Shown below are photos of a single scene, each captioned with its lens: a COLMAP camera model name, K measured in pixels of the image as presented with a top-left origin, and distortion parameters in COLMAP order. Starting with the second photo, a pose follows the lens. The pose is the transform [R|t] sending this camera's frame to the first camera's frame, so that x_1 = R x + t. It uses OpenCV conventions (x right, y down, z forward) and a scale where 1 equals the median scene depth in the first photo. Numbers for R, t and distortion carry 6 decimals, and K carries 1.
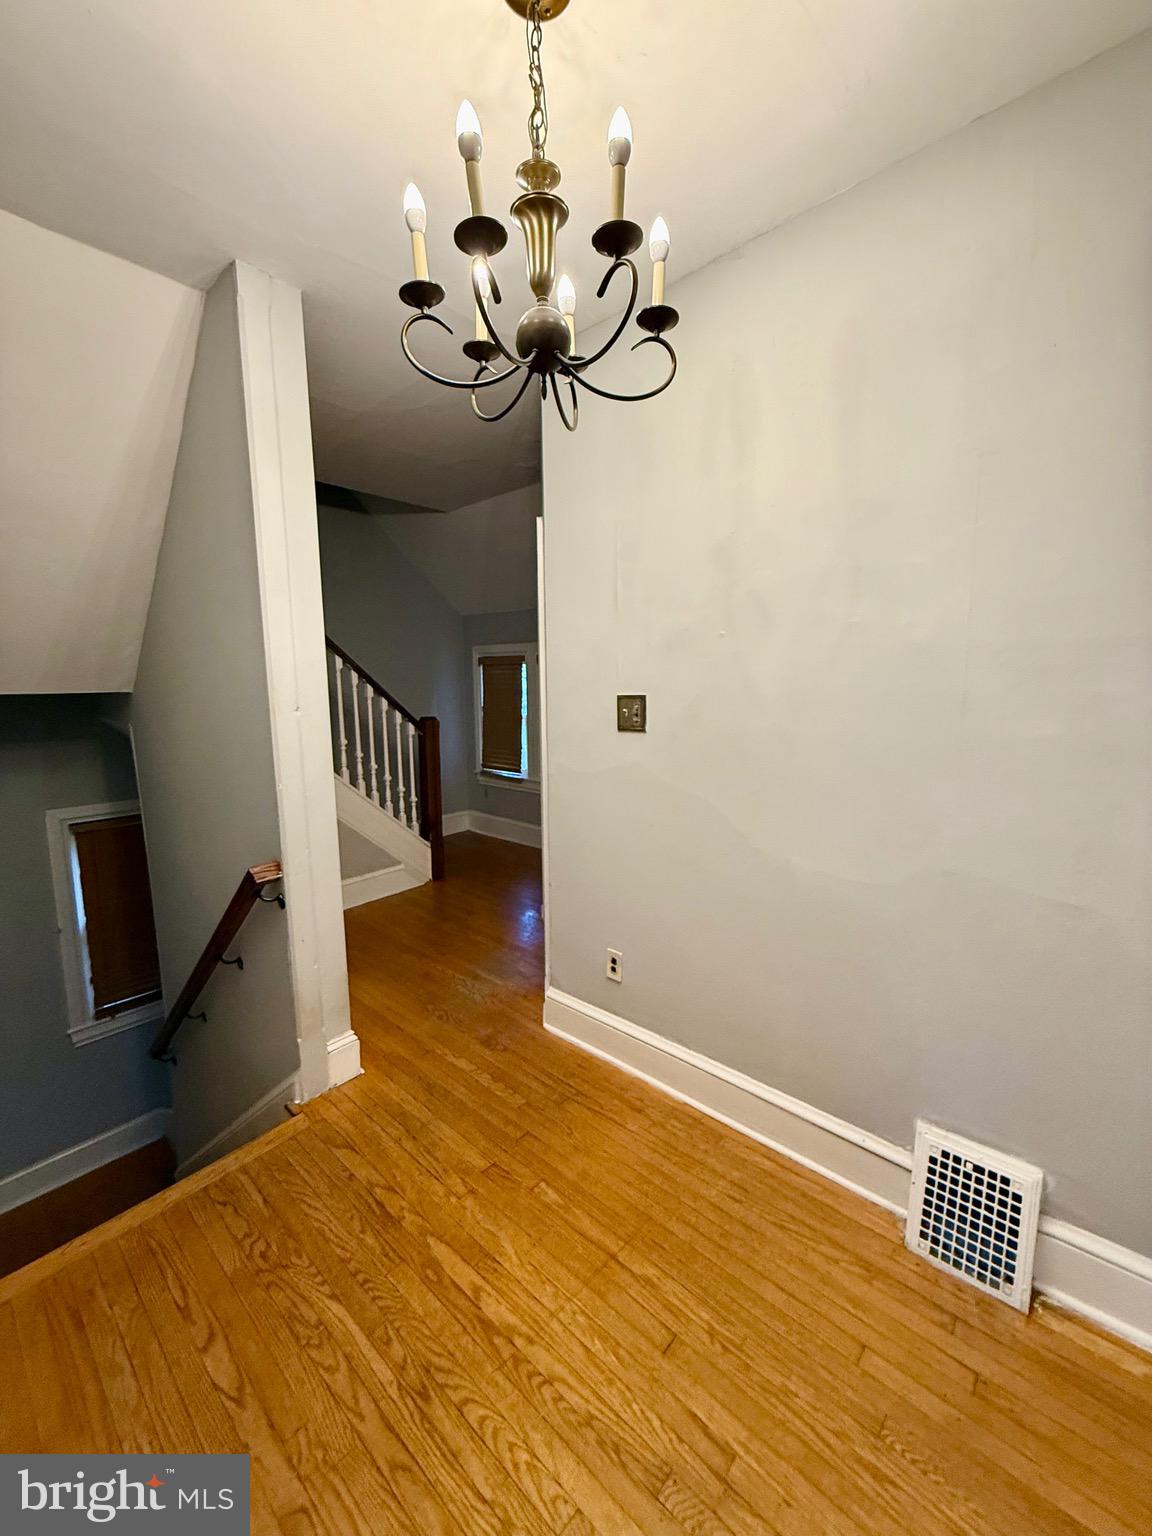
lens RADIAL K [[614.4, 0, 578.6], [0, 614.4, 766.2], [0, 0, 1]] dist [-0.000378, -0.000002]
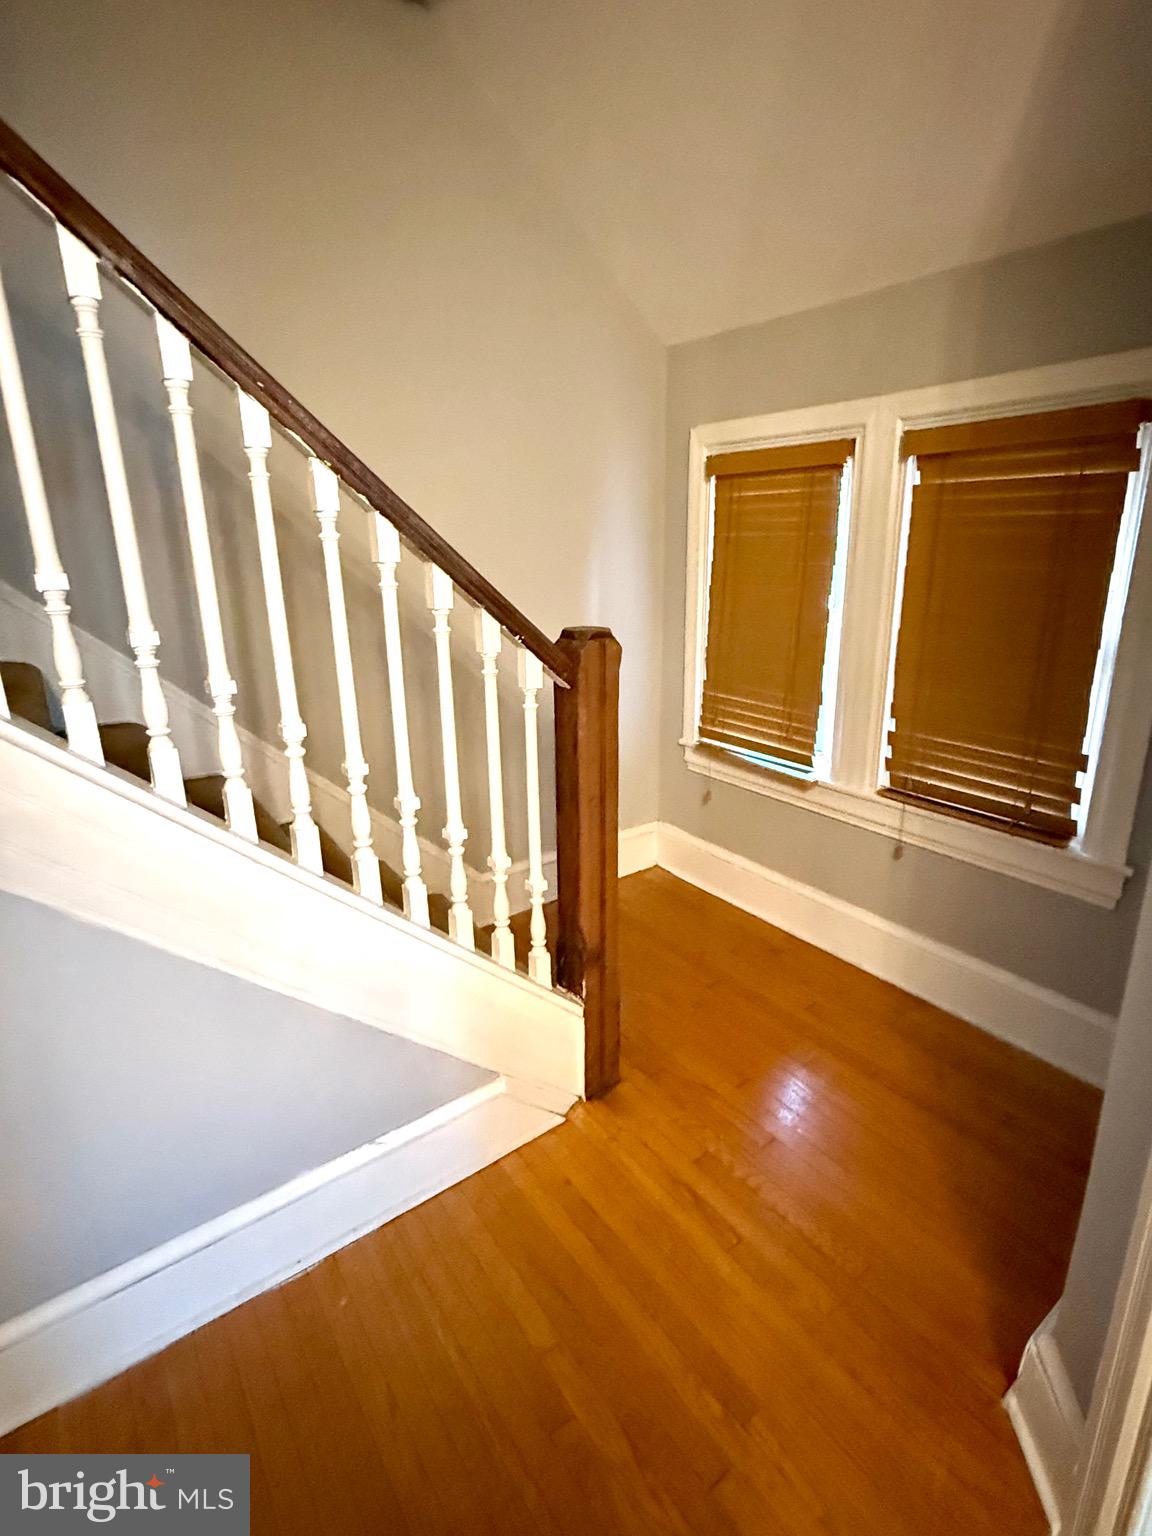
lens RADIAL K [[767.5, 0, 576.5], [0, 767.5, 767.8], [0, 0, 1]] dist [-0.000561, 0.002228]
pose [[0.975172, 0.053085, -0.214994, -0.159104], [-0.020357, 0.988222, 0.151667, -0.068040], [0.220513, -0.143525, 0.964767, 0.603817]]
